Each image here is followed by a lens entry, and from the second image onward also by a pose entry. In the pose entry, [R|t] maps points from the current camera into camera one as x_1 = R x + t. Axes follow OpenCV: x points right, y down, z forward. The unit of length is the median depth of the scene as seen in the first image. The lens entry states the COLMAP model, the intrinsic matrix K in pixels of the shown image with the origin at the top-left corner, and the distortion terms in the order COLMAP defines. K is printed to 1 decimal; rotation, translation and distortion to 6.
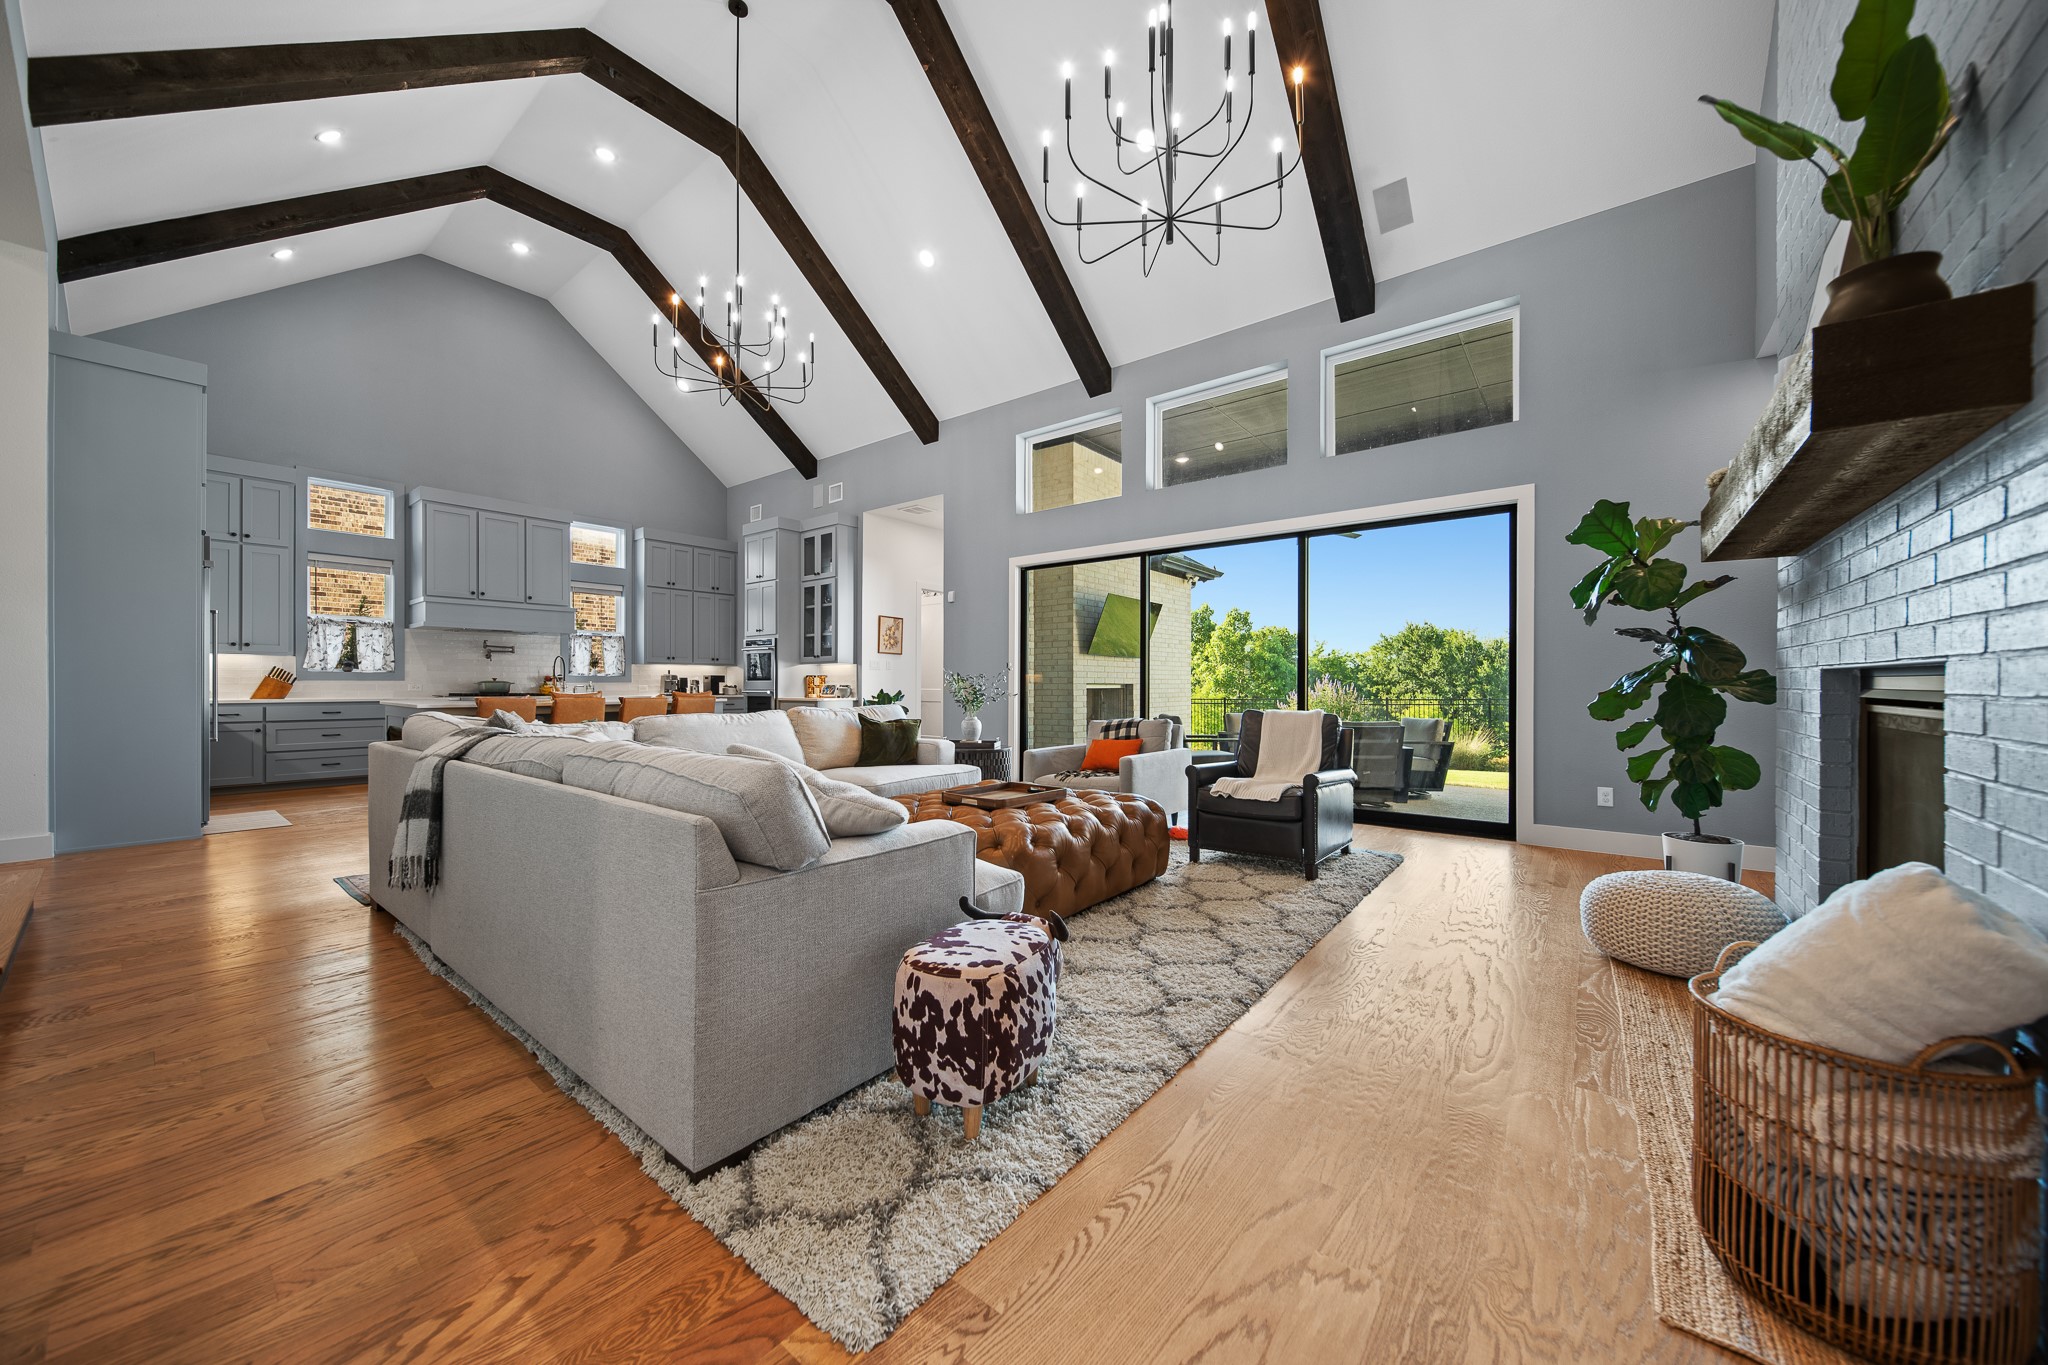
lens RADIAL K [[704.2, 0, 1025.5], [0, 704.2, 712.4], [0, 0, 1]] dist [-0.000943, -0.000102]
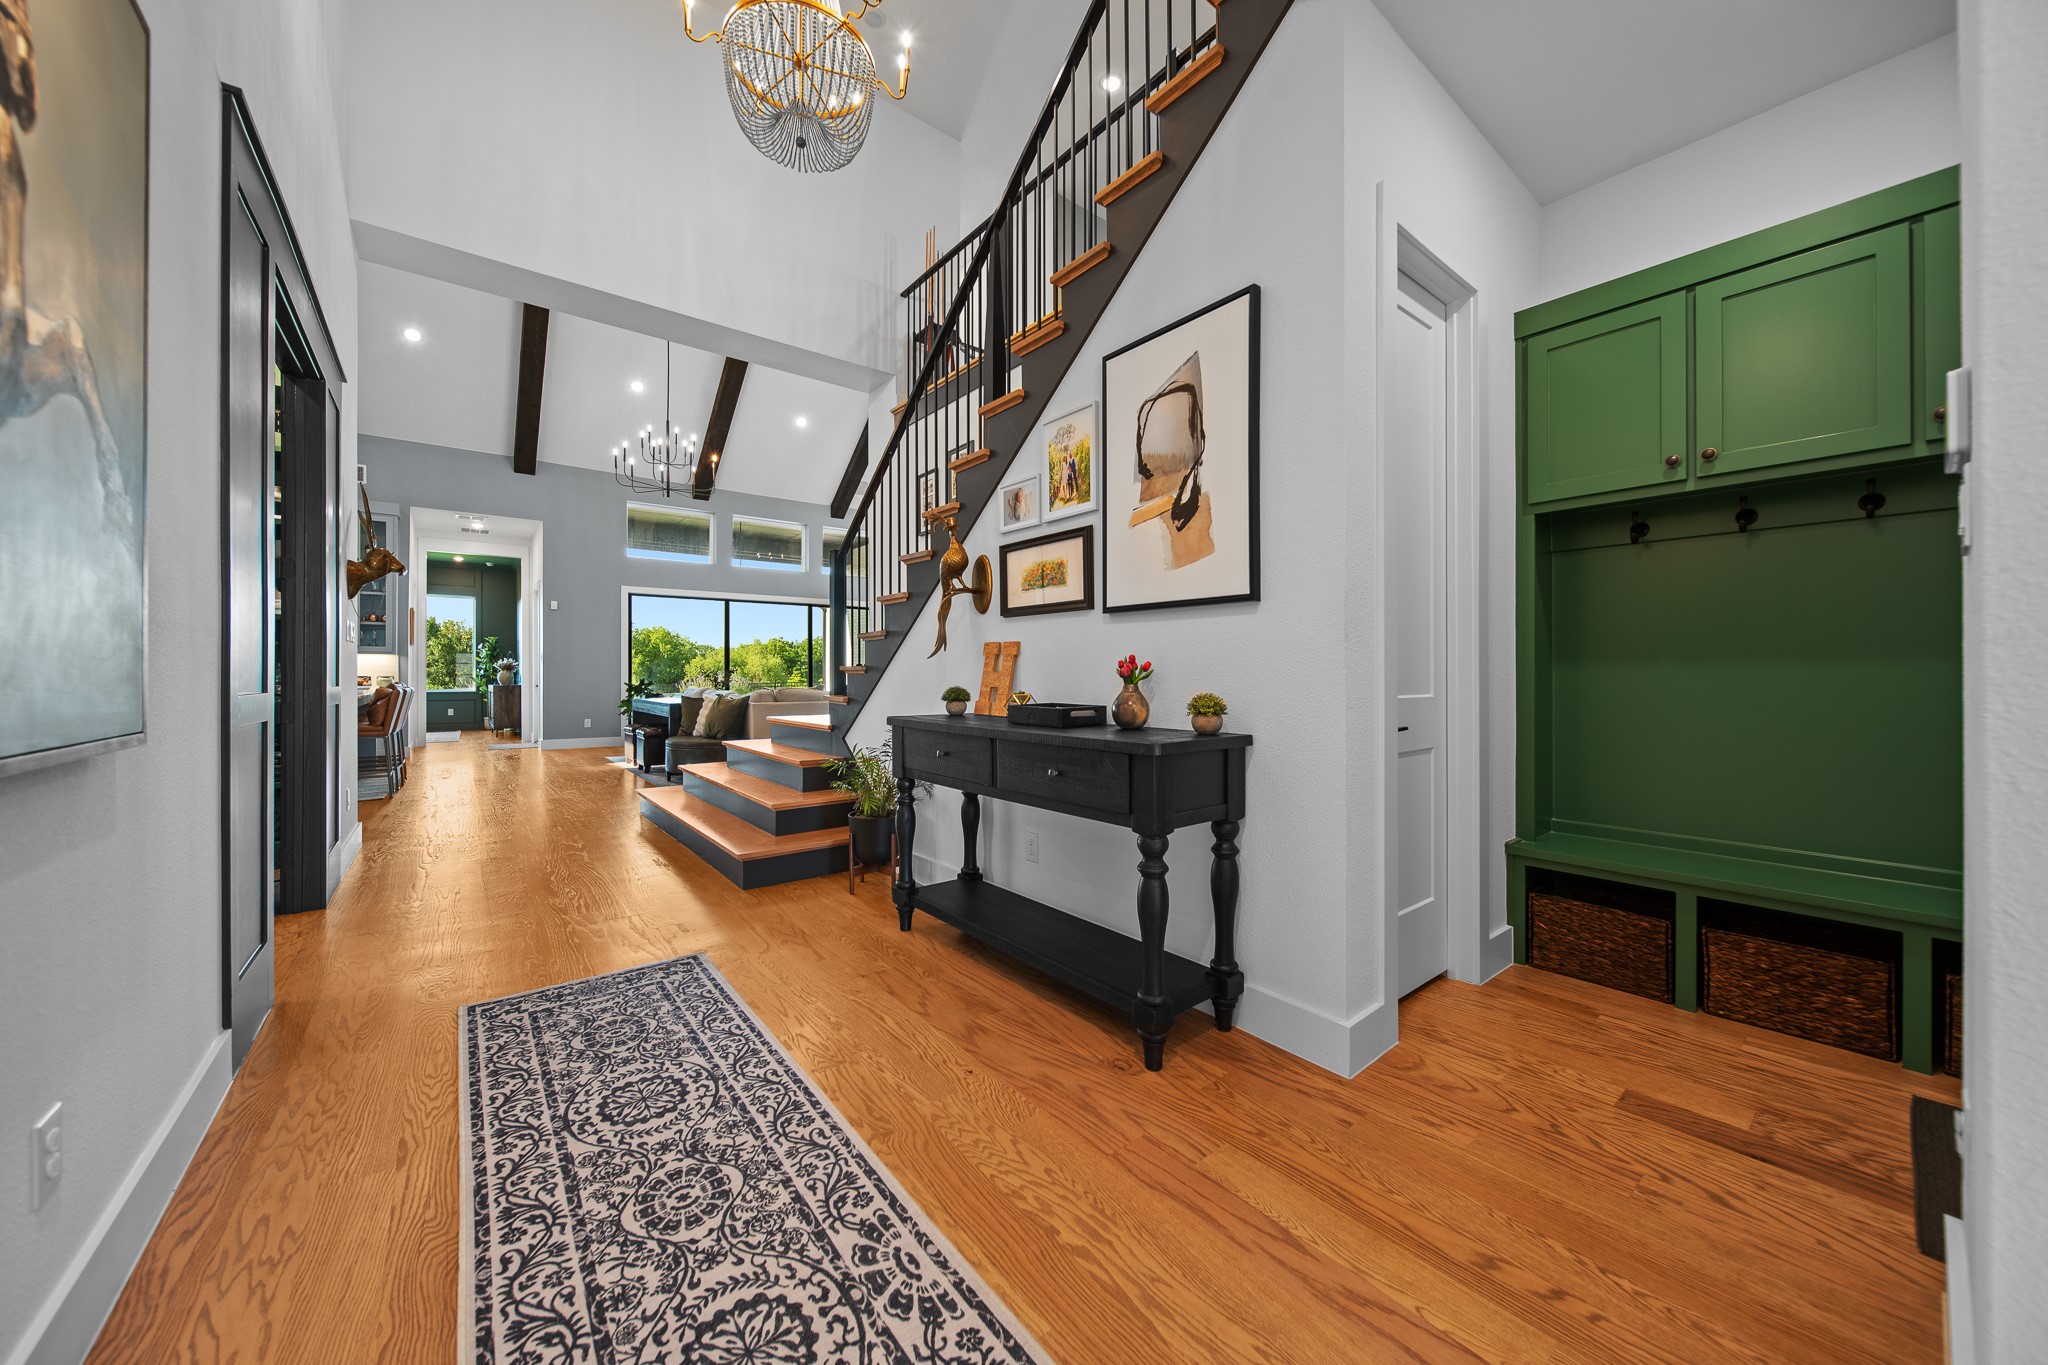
lens RADIAL K [[717.9, 0, 1030.3], [0, 717.9, 680.7], [0, 0, 1]] dist [-0.000326, -0.000195]
pose [[0.211677, -0.006872, 0.977316, -1.402786], [0.034287, 0.999412, -0.000398, 0.001856], [-0.976738, 0.033593, 0.211788, -0.104778]]
